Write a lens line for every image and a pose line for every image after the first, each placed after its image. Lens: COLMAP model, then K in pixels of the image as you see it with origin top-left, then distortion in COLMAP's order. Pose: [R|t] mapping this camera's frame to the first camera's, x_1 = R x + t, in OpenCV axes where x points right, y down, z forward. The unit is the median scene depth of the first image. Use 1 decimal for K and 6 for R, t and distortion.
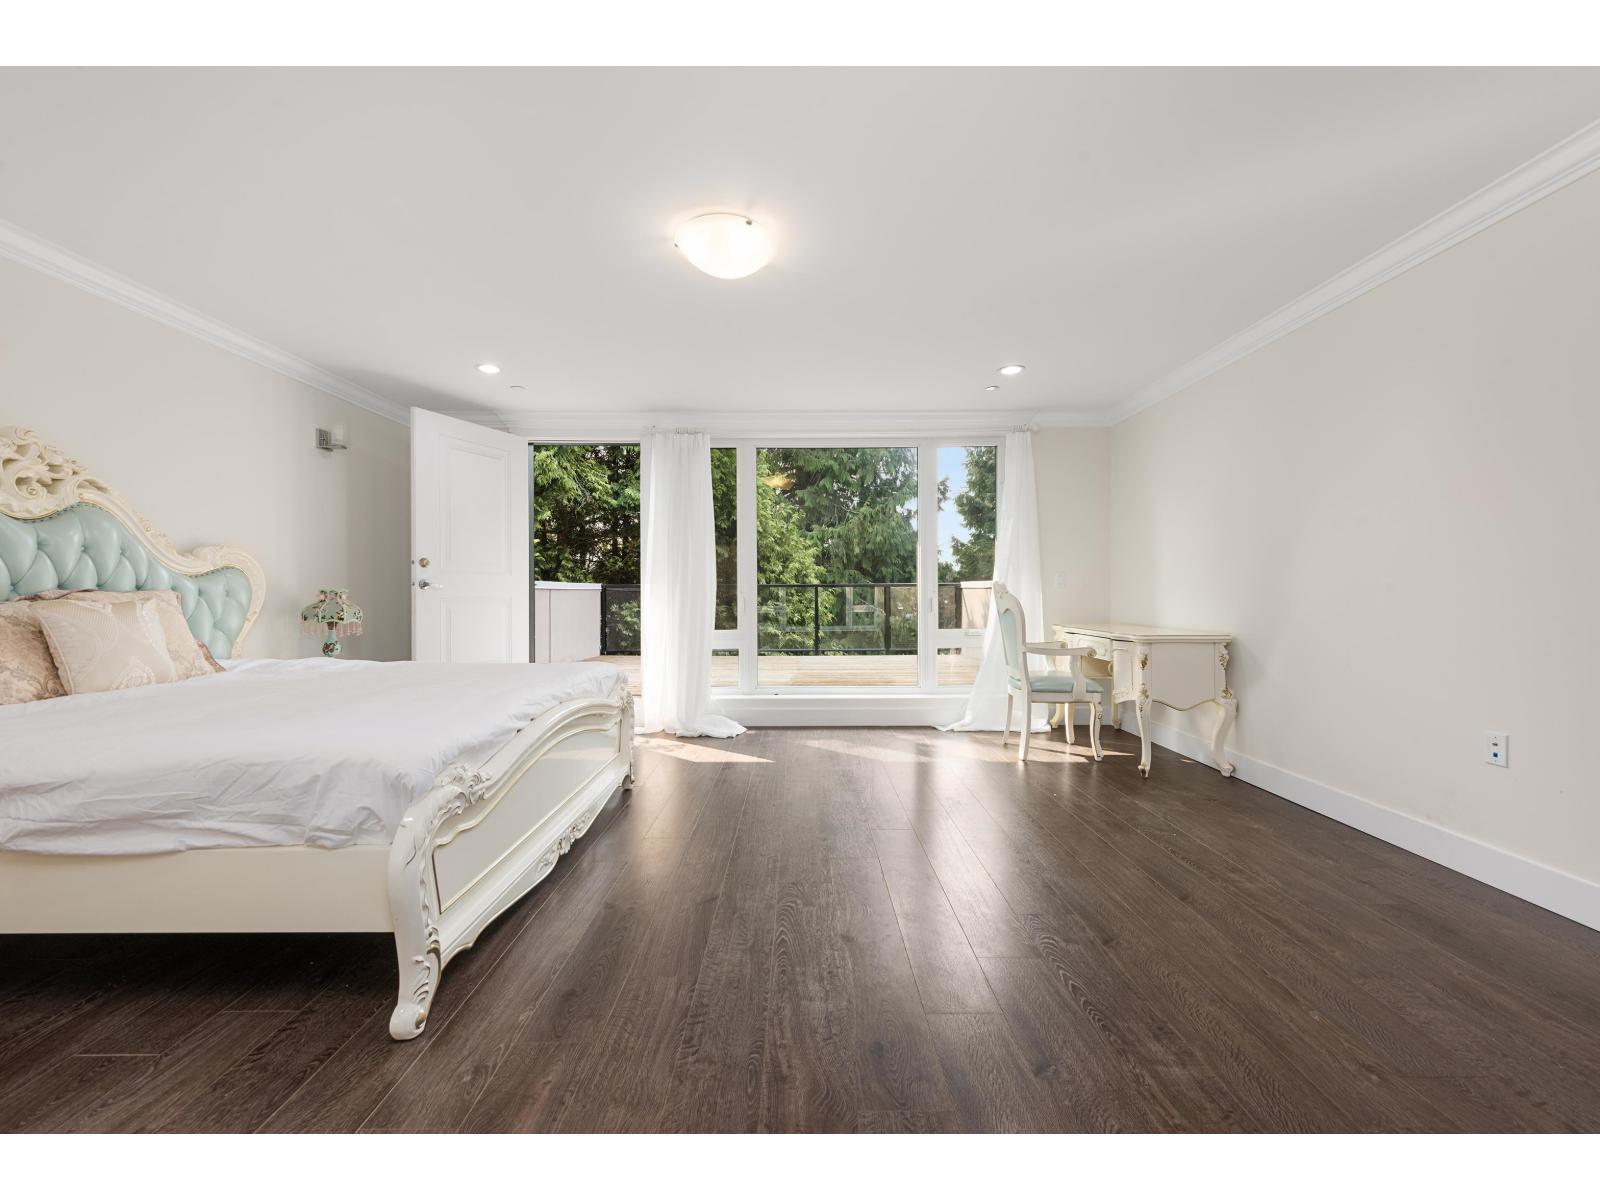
lens RADIAL K [[636.8, 0, 801.7], [0, 636.8, 593.1], [0, 0, 1]] dist [0.003198, -0.000043]
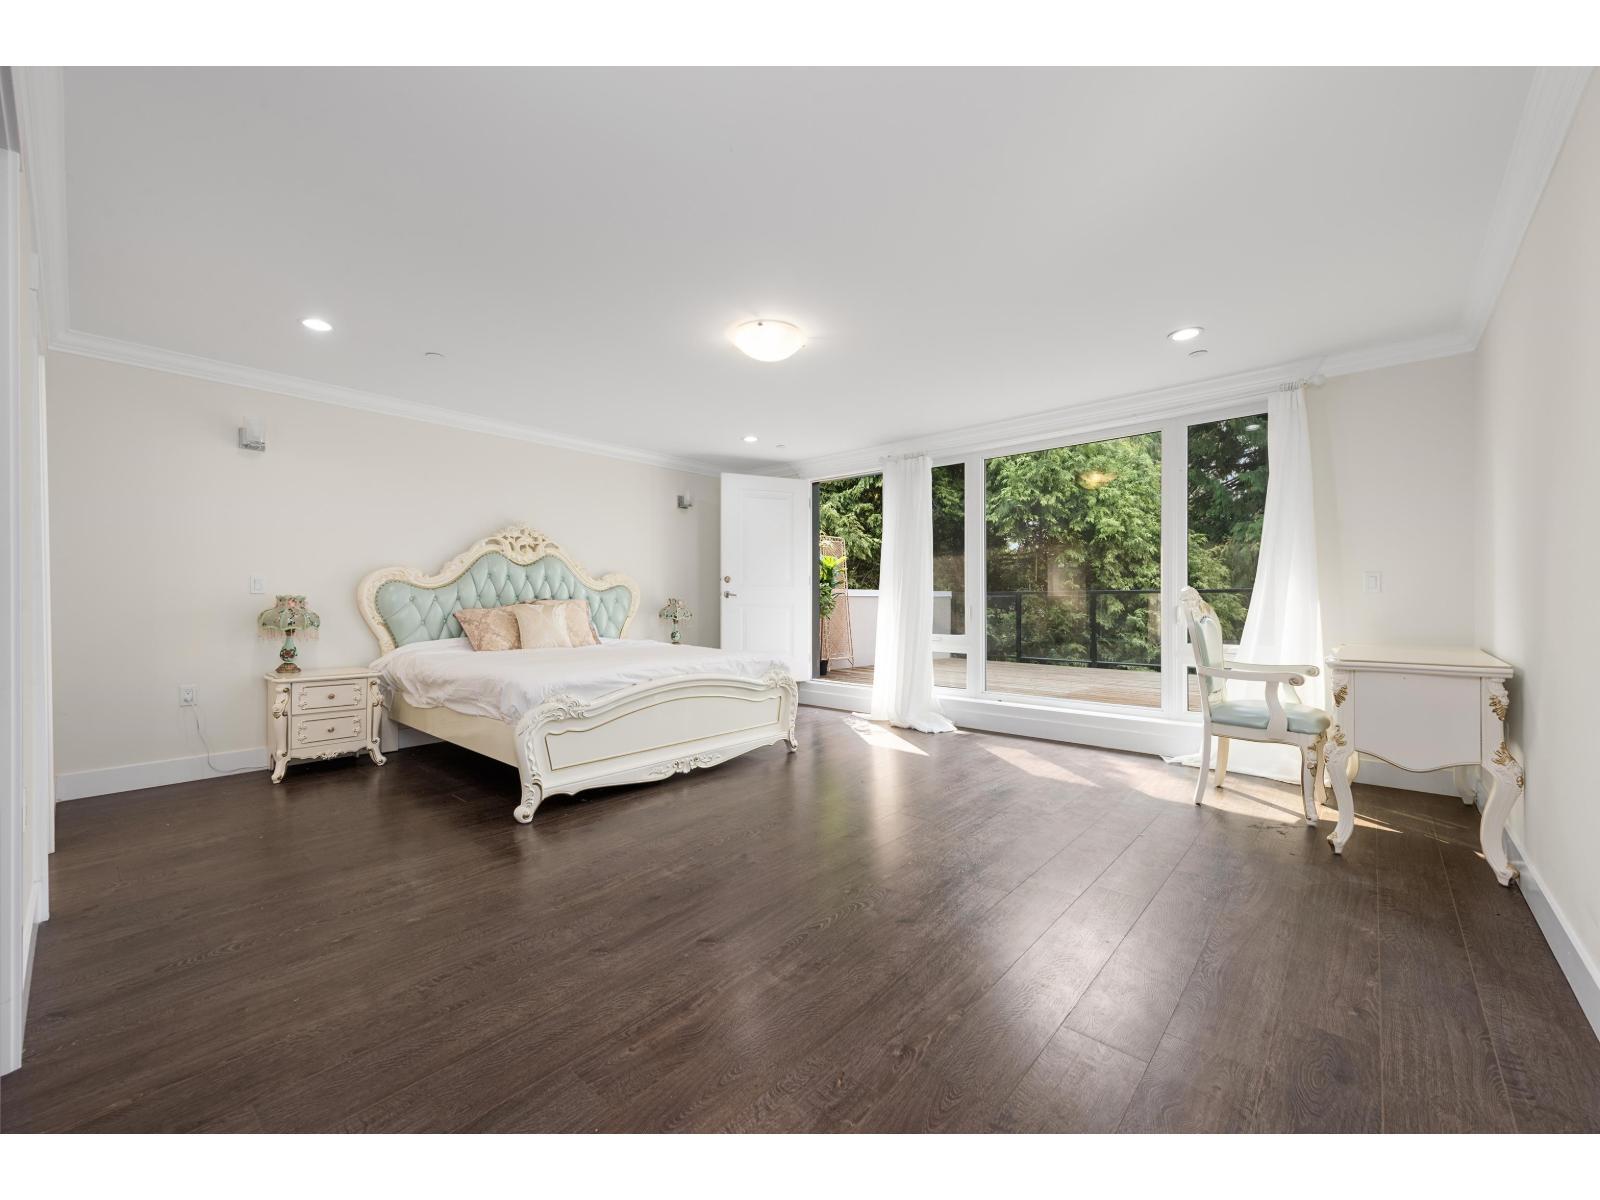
lens RADIAL K [[641.9, 0, 791.0], [0, 641.9, 595.9], [0, 0, 1]] dist [0.003863, -0.000139]
pose [[0.739693, -0.004120, -0.672931, 0.519983], [0.000395, 0.999984, -0.005689, -0.002144], [0.672944, 0.003943, 0.739683, 0.026068]]
